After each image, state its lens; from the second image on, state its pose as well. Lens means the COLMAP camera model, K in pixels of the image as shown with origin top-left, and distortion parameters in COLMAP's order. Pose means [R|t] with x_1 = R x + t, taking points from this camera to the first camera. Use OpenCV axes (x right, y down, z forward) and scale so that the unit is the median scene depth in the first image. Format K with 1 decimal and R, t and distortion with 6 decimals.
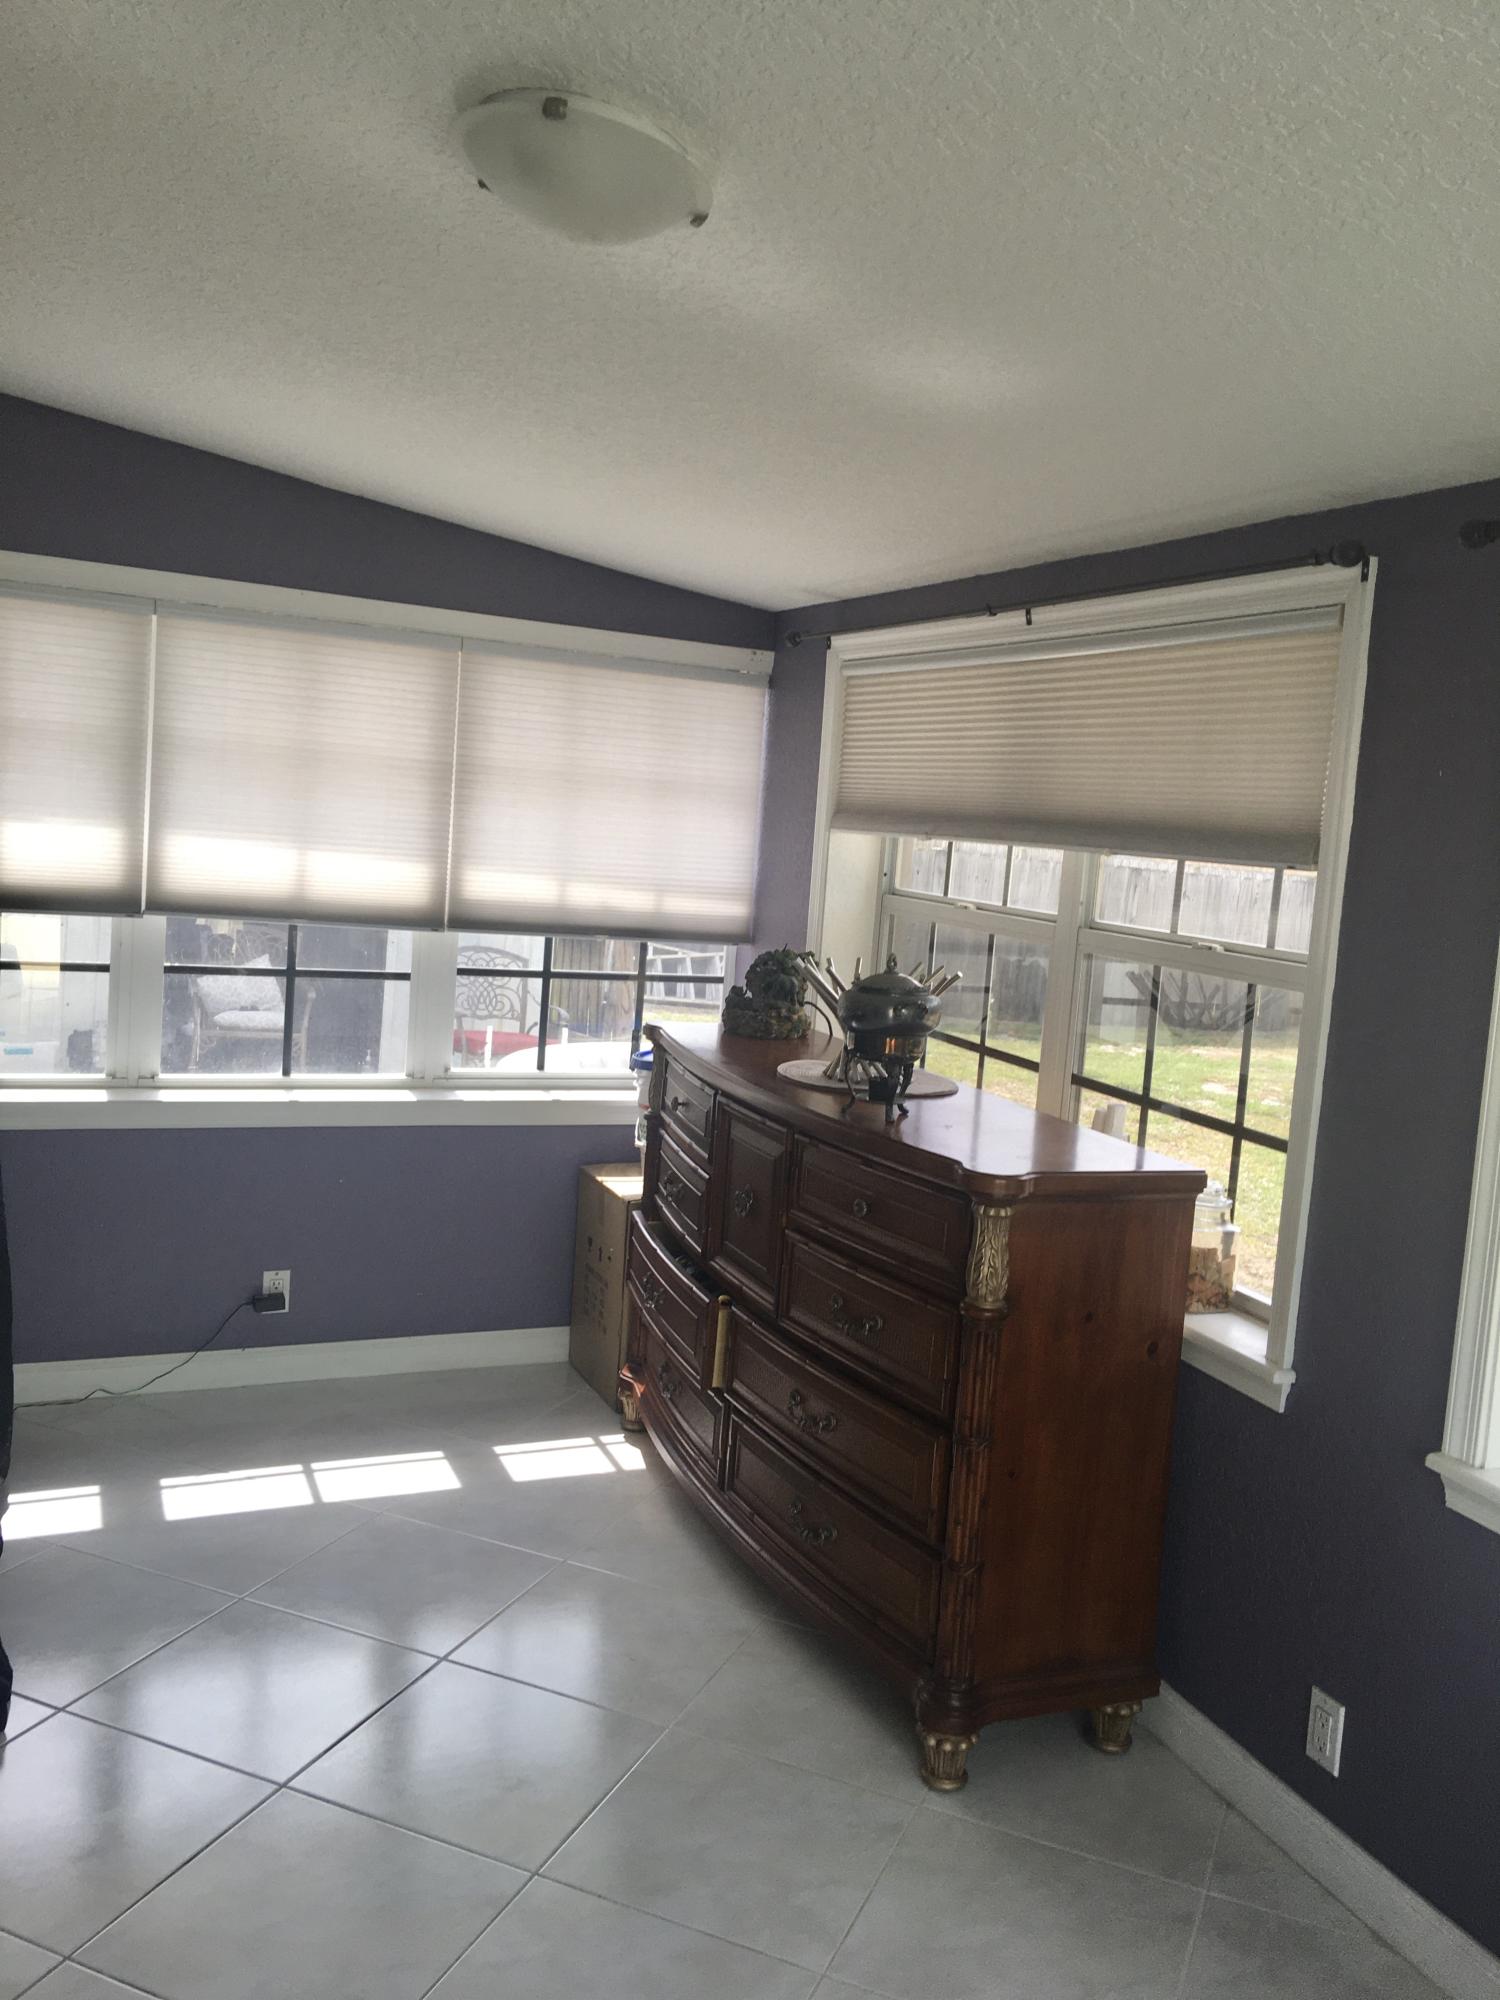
lens RADIAL K [[1693.6, 0, 746.2], [0, 1693.6, 993.4], [0, 0, 1]] dist [0.068968, -0.071325]
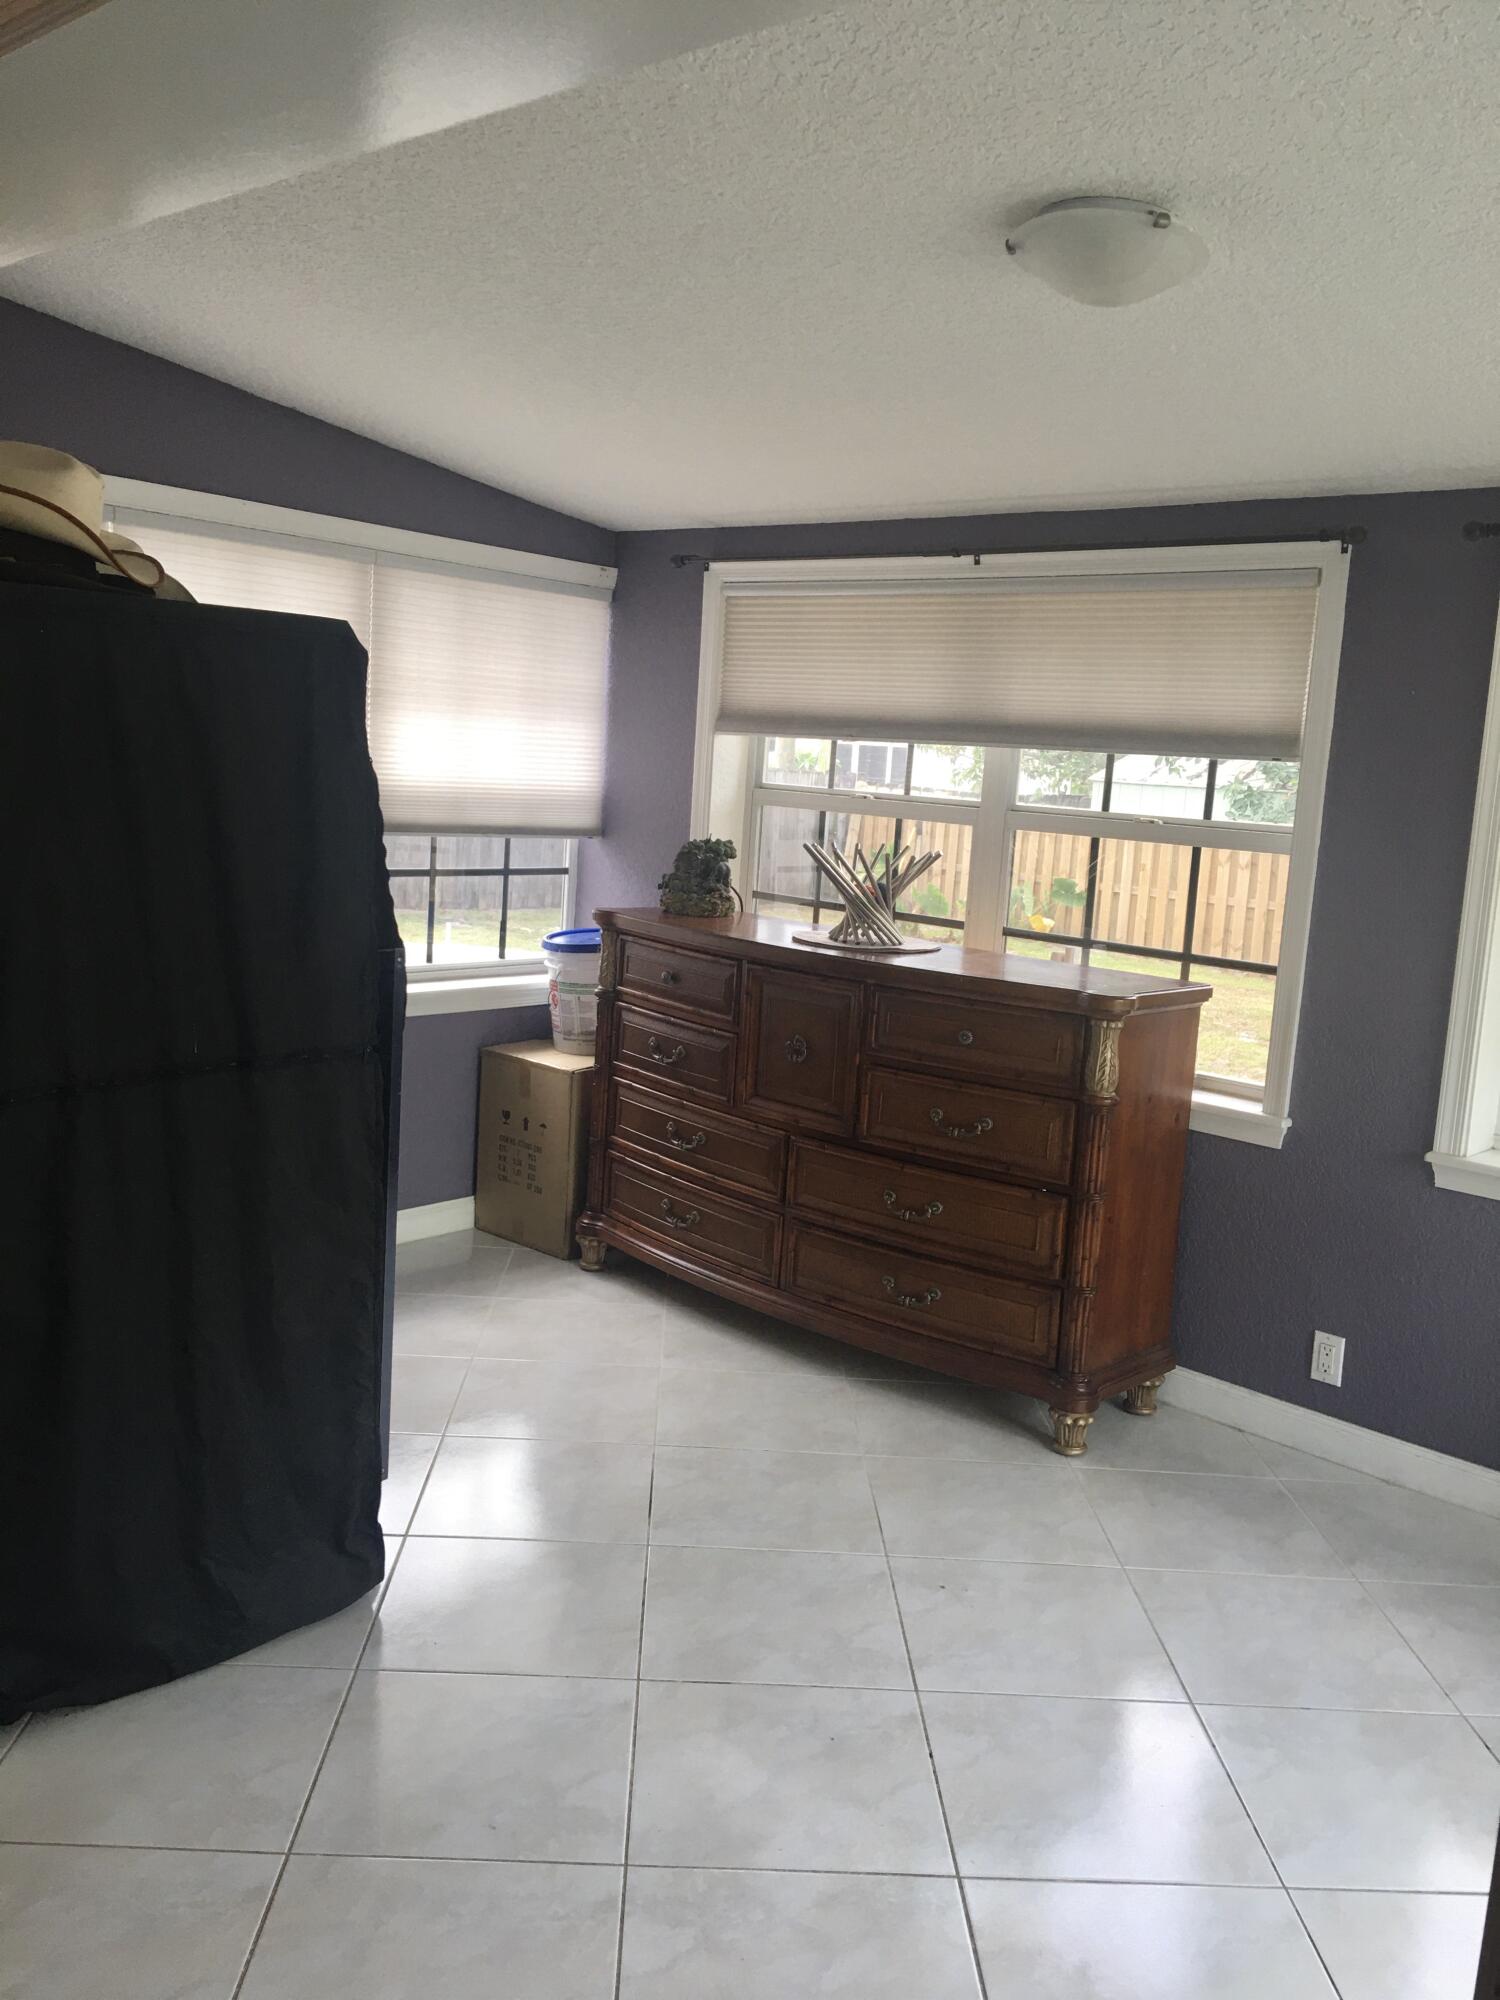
lens RADIAL K [[1693.6, 0, 756.4], [0, 1693.6, 1002.4], [0, 0, 1]] dist [0.068968, -0.071325]
pose [[0.911722, -0.077621, 0.403409, -0.502389], [0.049118, 0.995540, 0.080547, -0.007945], [-0.407862, -0.053622, 0.911468, -0.079404]]
